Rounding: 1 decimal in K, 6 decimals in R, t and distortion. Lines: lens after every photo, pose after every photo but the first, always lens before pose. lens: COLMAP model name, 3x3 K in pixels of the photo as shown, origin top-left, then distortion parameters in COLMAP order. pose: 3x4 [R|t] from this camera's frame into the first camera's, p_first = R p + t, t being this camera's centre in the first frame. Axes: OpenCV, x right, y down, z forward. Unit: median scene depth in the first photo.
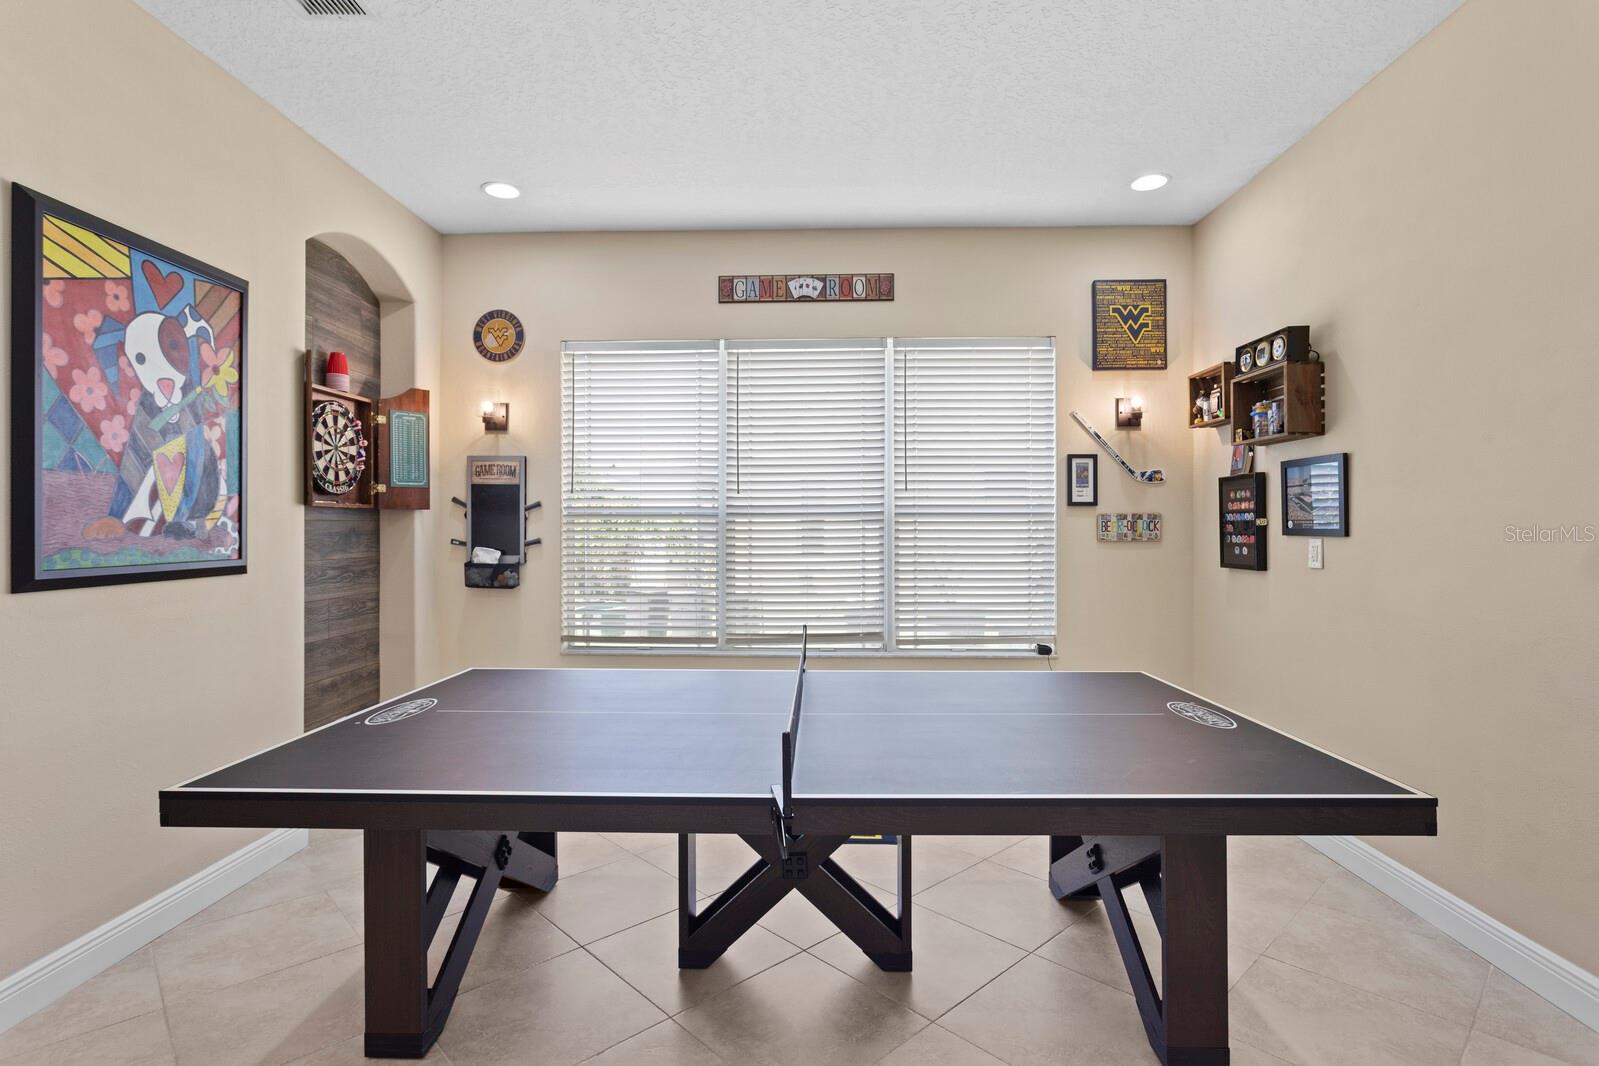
lens RADIAL K [[798.6, 0, 807.8], [0, 798.6, 530.1], [0, 0, 1]] dist [-0.025204, 0.012697]
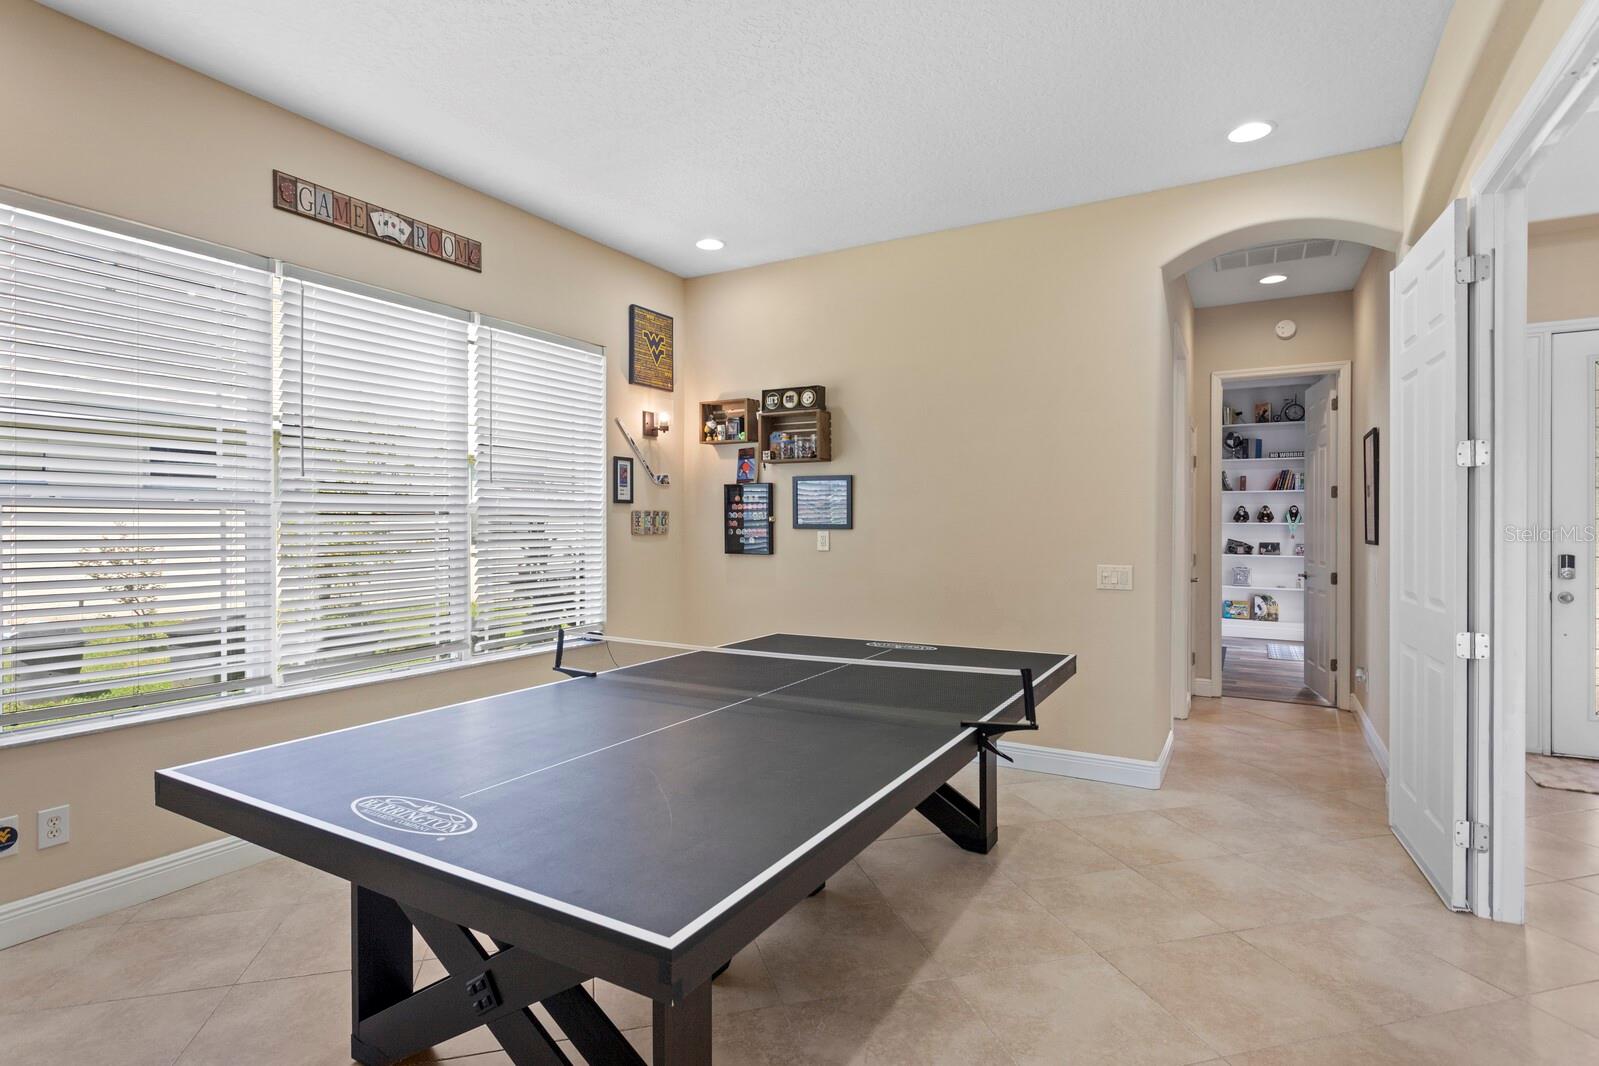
lens RADIAL K [[798.6, 0, 813.3], [0, 798.6, 525.7], [0, 0, 1]] dist [-0.025204, 0.012697]
pose [[0.463891, -0.000920, 0.885892, -0.525376], [-0.000476, 0.999999, 0.001288, -0.000474], [-0.885892, -0.001019, 0.463890, 0.246277]]
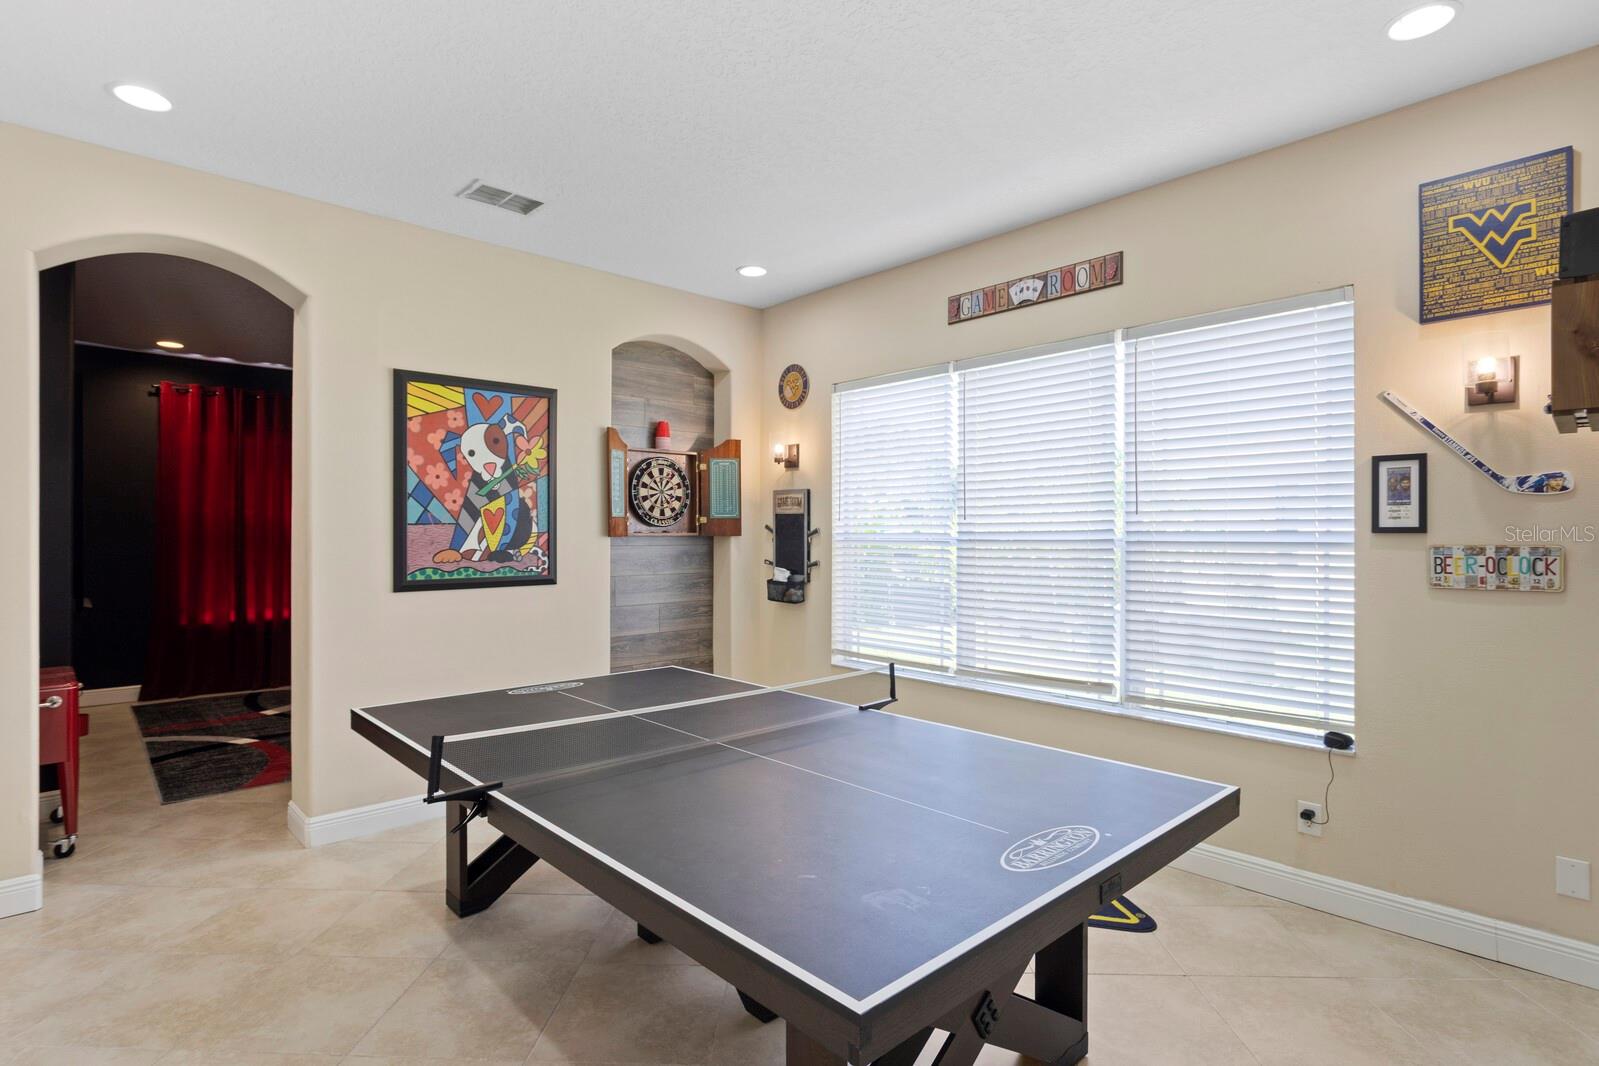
lens RADIAL K [[798.6, 0, 797.1], [0, 798.6, 535.0], [0, 0, 1]] dist [-0.025204, 0.012697]
pose [[0.697100, 0.003012, -0.716967, 0.469390], [-0.002684, 0.999995, 0.001591, -0.028549], [0.716968, 0.000815, 0.697105, 0.187701]]
